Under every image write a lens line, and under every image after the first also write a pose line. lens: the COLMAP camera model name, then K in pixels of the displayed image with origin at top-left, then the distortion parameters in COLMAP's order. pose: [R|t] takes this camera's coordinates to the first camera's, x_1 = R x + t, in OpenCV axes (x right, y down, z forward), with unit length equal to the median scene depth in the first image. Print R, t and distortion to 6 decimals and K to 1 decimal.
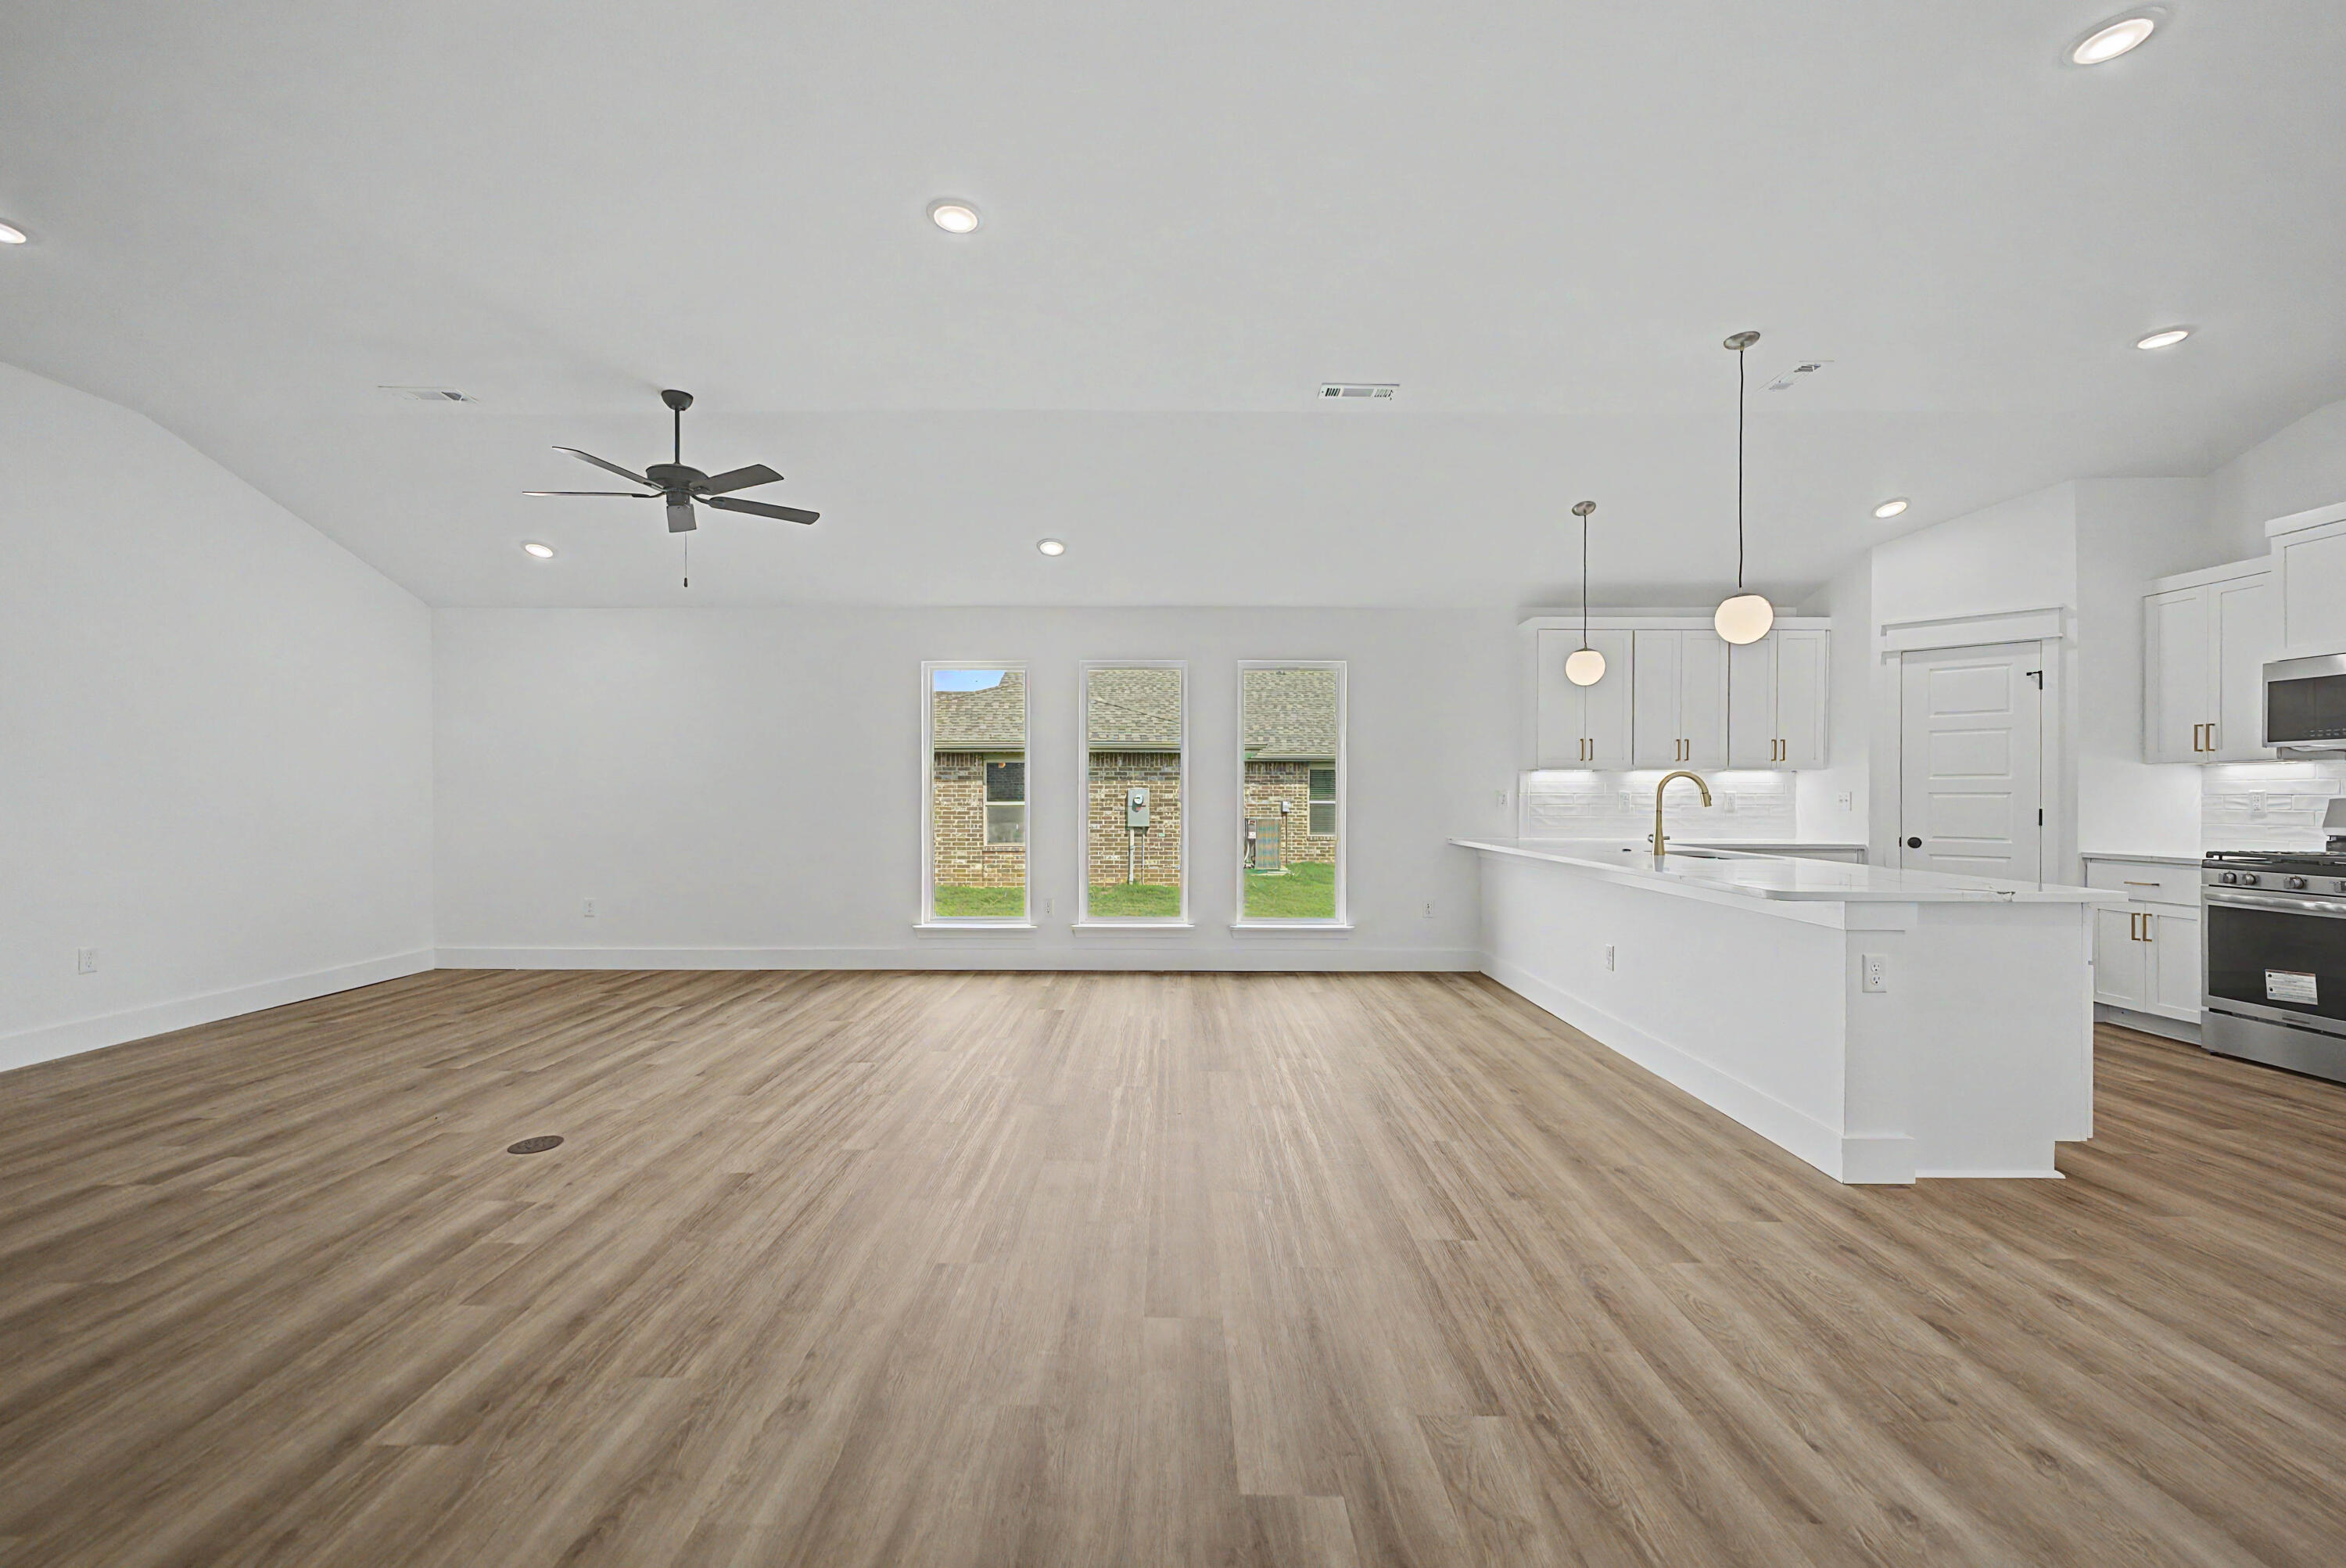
lens RADIAL K [[958.4, 0, 1167.7], [0, 958.4, 798.3], [0, 0, 1]] dist [0.000174, -0.000073]
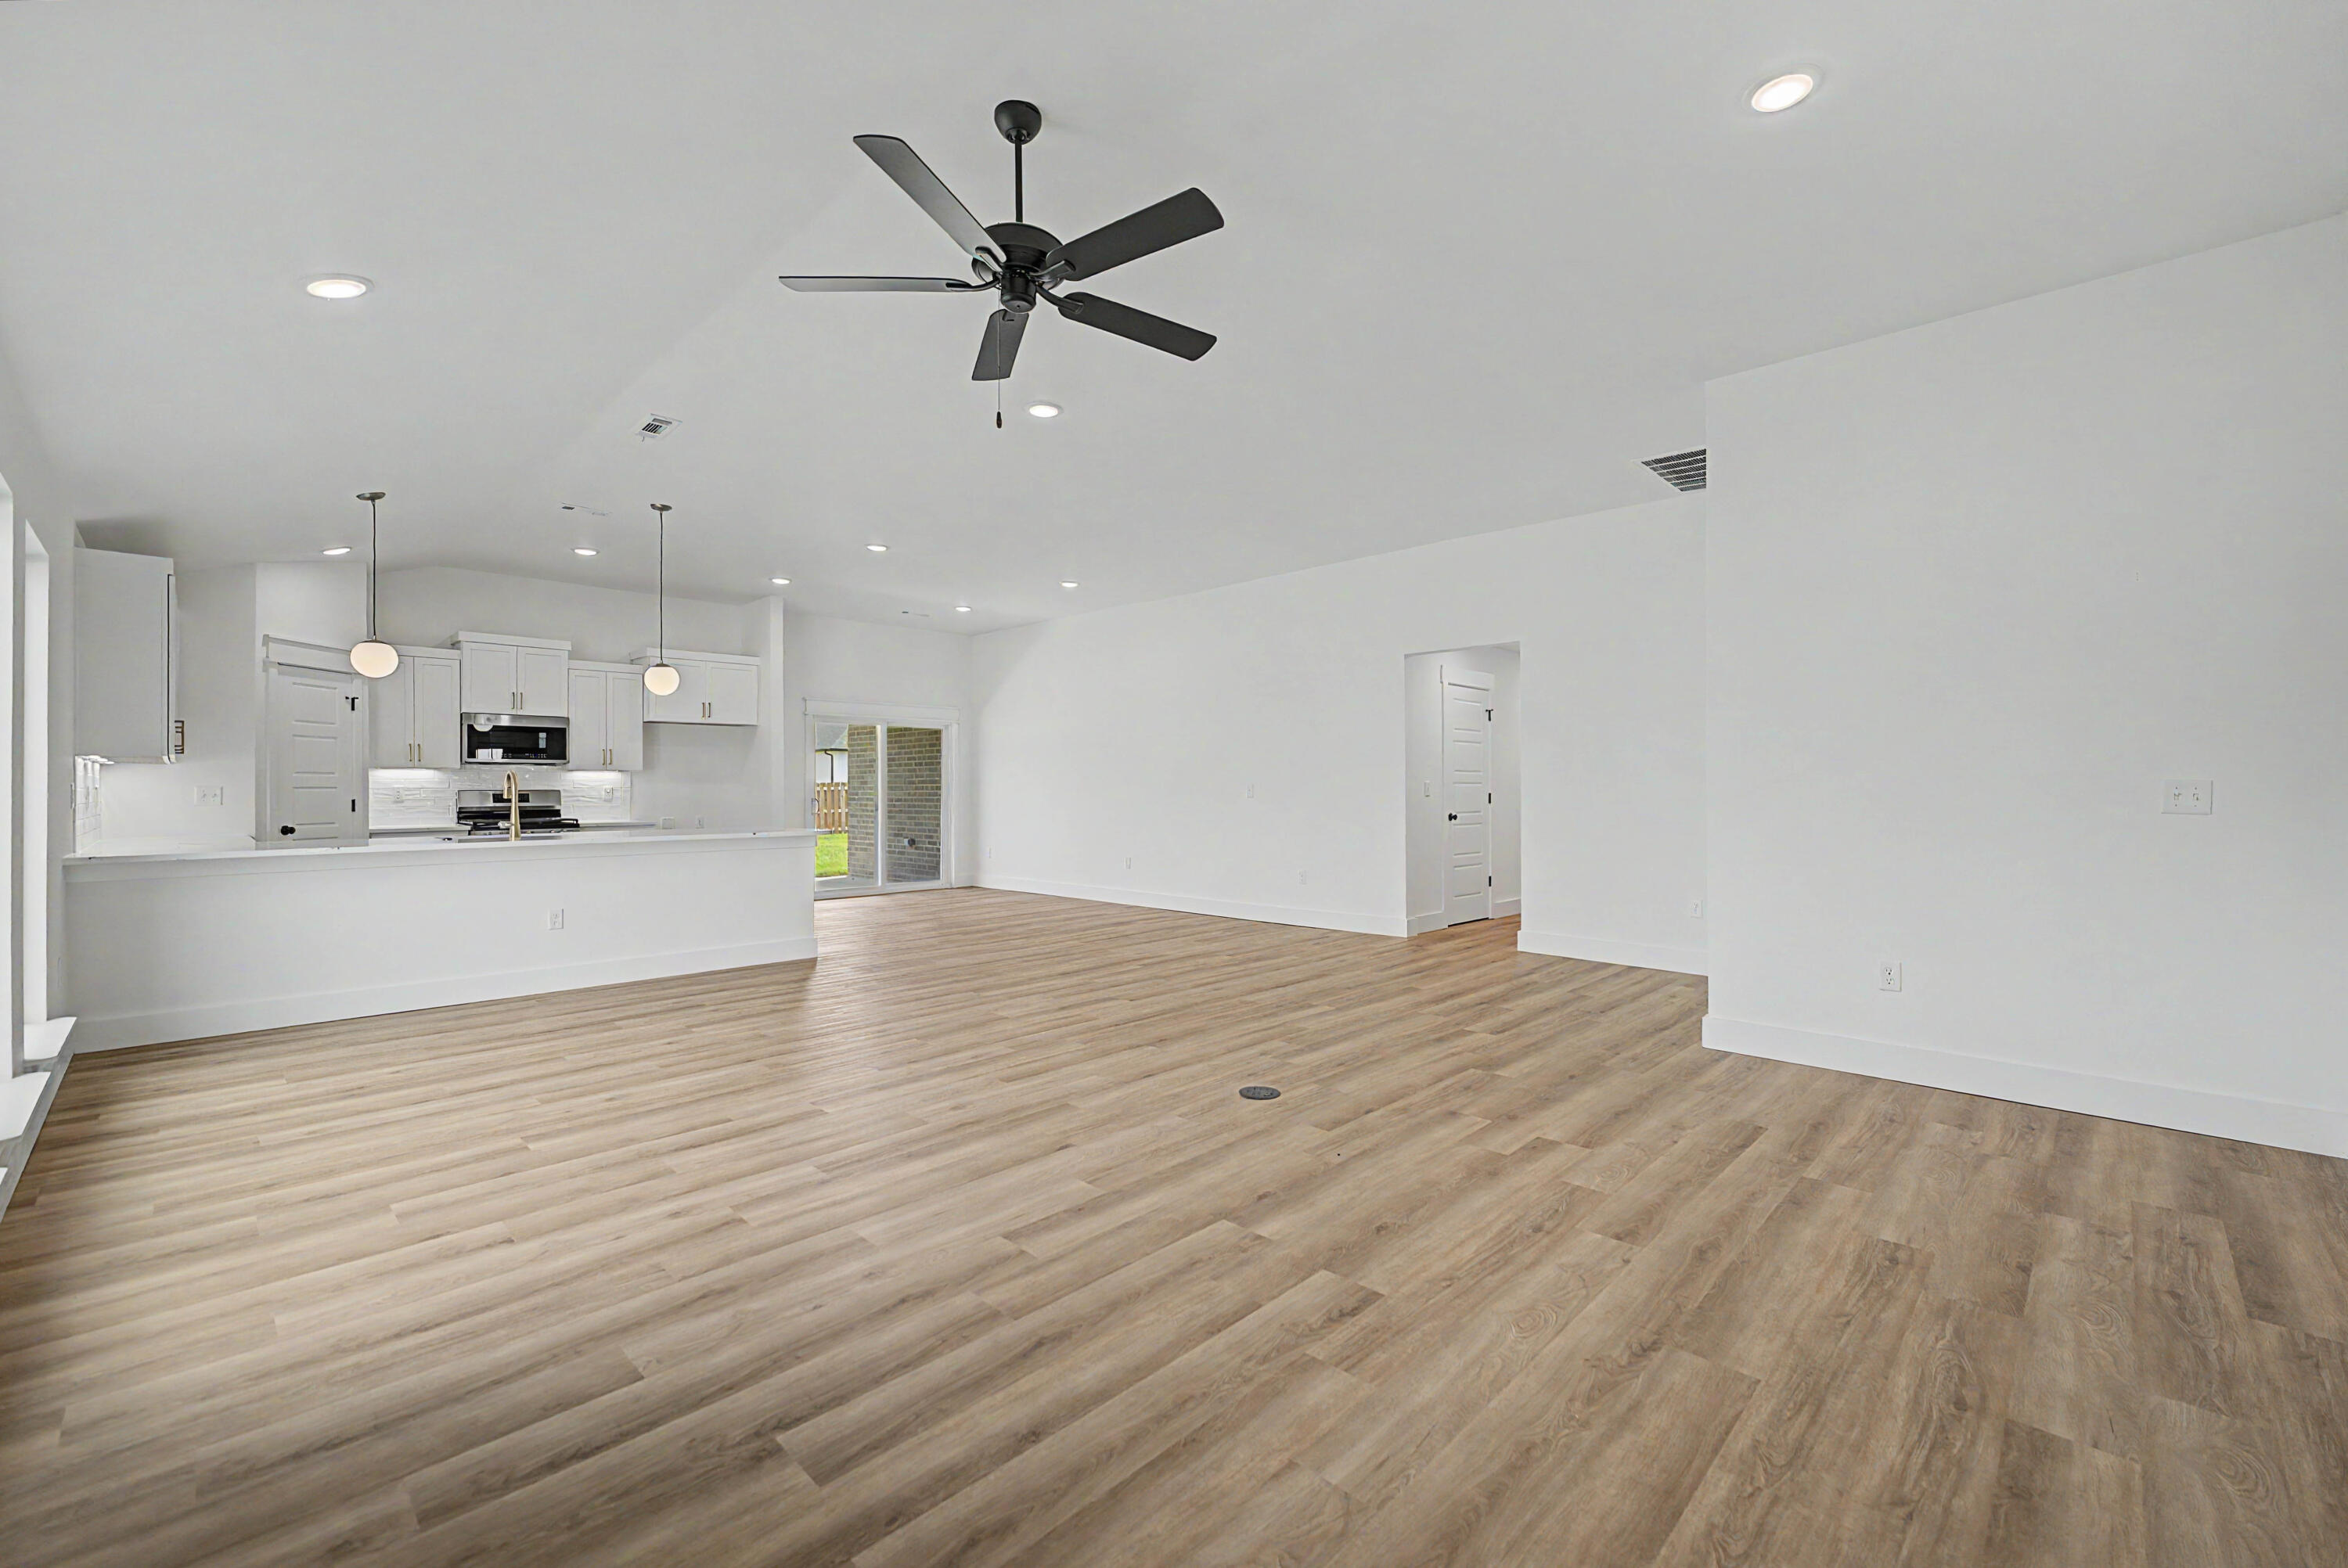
lens RADIAL K [[966.9, 0, 1166.7], [0, 966.9, 780.9], [0, 0, 1]] dist [-0.000445, -0.000210]
pose [[-0.718458, 0.005143, 0.695551, -0.950232], [0.004165, 0.999987, -0.003091, -0.006209], [-0.695558, 0.000677, -0.718470, 1.307747]]
